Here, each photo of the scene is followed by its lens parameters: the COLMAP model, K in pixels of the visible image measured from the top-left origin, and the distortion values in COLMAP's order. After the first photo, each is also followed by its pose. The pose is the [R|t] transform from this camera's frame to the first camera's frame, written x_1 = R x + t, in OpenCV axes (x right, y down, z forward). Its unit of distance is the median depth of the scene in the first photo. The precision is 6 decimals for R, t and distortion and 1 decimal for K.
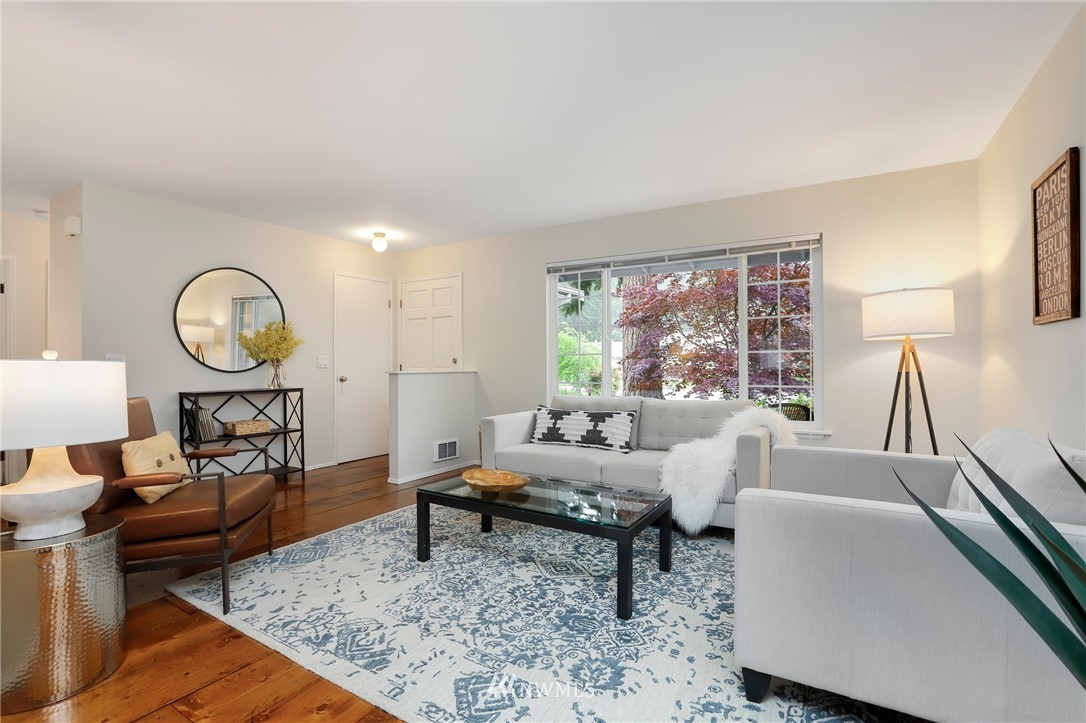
lens RADIAL K [[501.6, 0, 546.6], [0, 501.6, 364.6], [0, 0, 1]] dist [-0.022198, 0.001753]
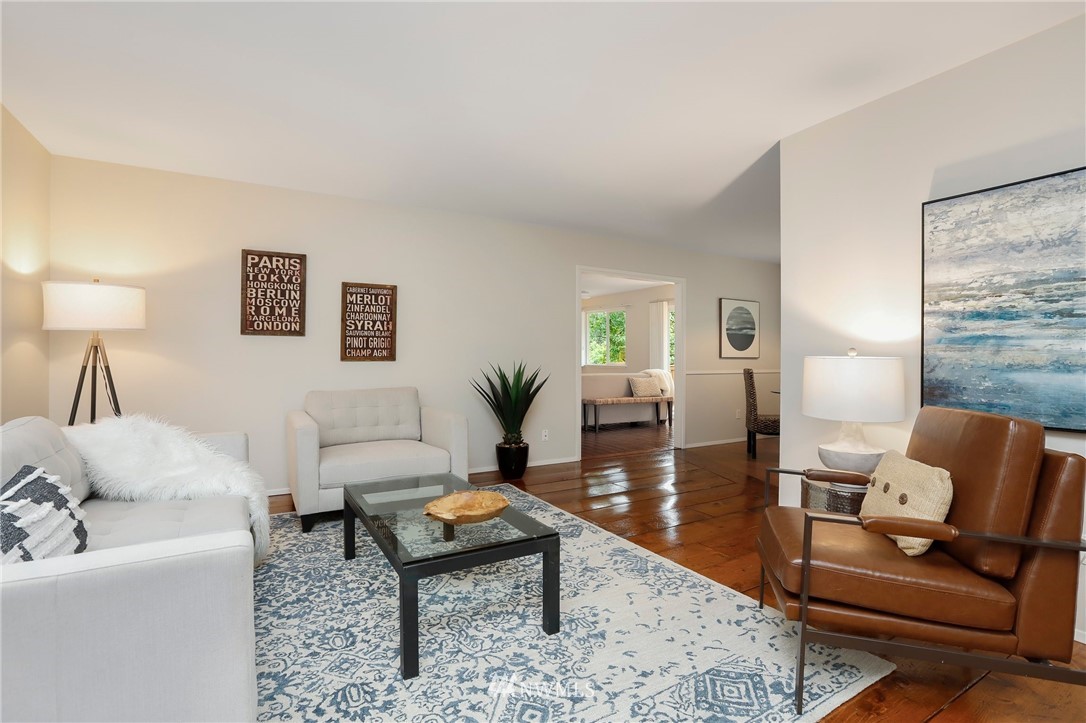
lens RADIAL K [[501.6, 0, 542.8], [0, 501.6, 359.1], [0, 0, 1]] dist [-0.022198, 0.001753]
pose [[-0.876282, -0.001103, 0.481798, -0.628195], [-0.001415, 0.999999, -0.000284, 0.000847], [-0.481797, -0.000931, -0.876282, 1.768458]]
